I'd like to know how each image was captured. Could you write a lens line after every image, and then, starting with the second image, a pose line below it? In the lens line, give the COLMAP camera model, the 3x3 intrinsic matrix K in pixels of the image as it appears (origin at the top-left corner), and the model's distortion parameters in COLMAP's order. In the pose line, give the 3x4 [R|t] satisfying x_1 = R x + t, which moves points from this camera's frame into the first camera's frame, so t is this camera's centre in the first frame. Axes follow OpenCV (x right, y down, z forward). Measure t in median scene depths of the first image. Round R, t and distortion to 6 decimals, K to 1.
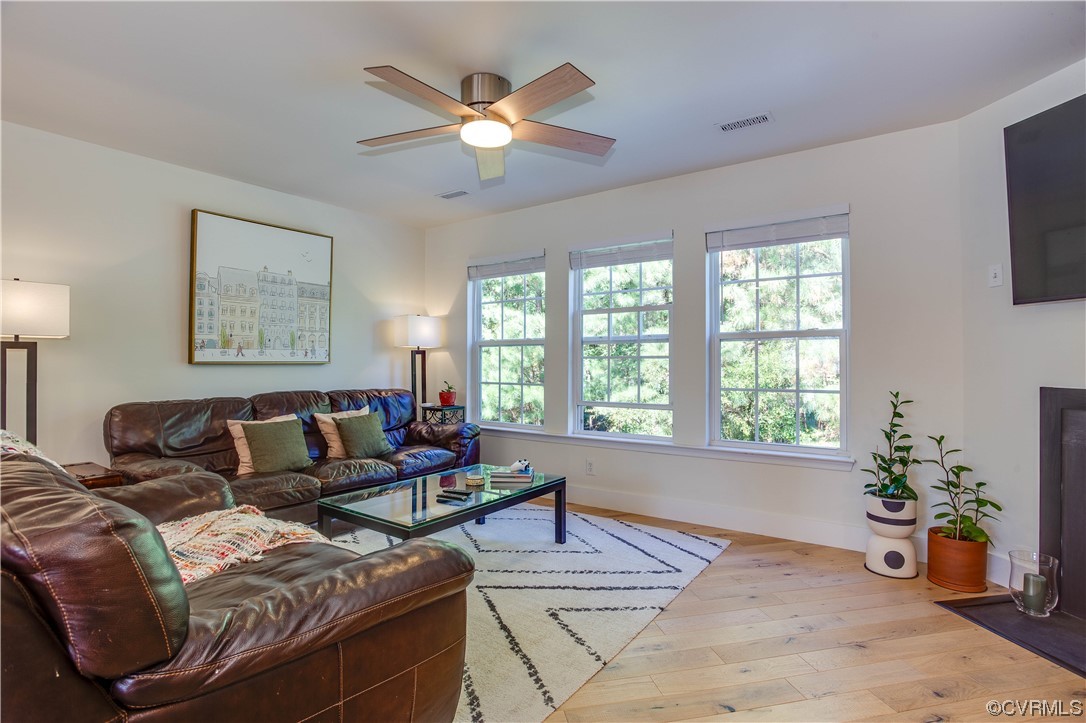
lens RADIAL K [[533.1, 0, 546.0], [0, 533.1, 361.0], [0, 0, 1]] dist [-0.067935, 0.023943]
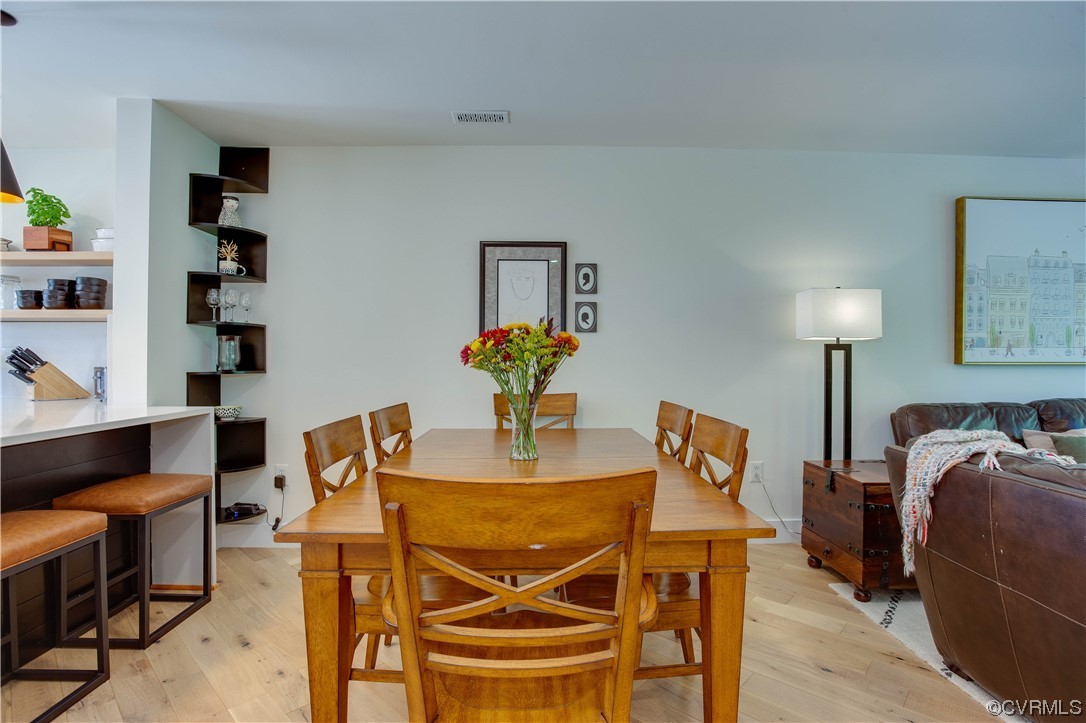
lens RADIAL K [[533.1, 0, 546.0], [0, 533.1, 361.0], [0, 0, 1]] dist [-0.067935, 0.023943]
pose [[0.599736, 0.001258, -0.800197, -0.345193], [-0.000154, 0.999999, 0.001457, -0.001554], [0.800198, -0.000751, 0.599735, -0.129093]]
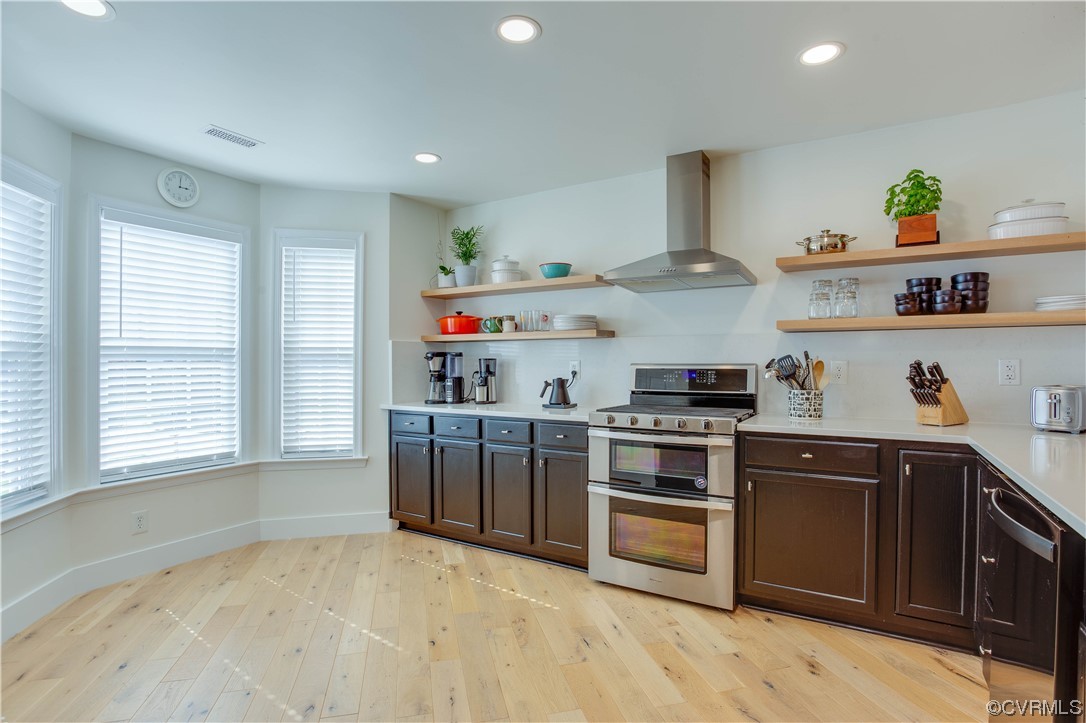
lens RADIAL K [[535.1, 0, 545.0], [0, 535.1, 364.0], [0, 0, 1]] dist [-0.064960, 0.023712]
pose [[0.067632, 0.002352, -0.997708, -0.782925], [0.003164, 0.999992, 0.002572, -0.019264], [0.997705, -0.003331, 0.067624, -0.767361]]
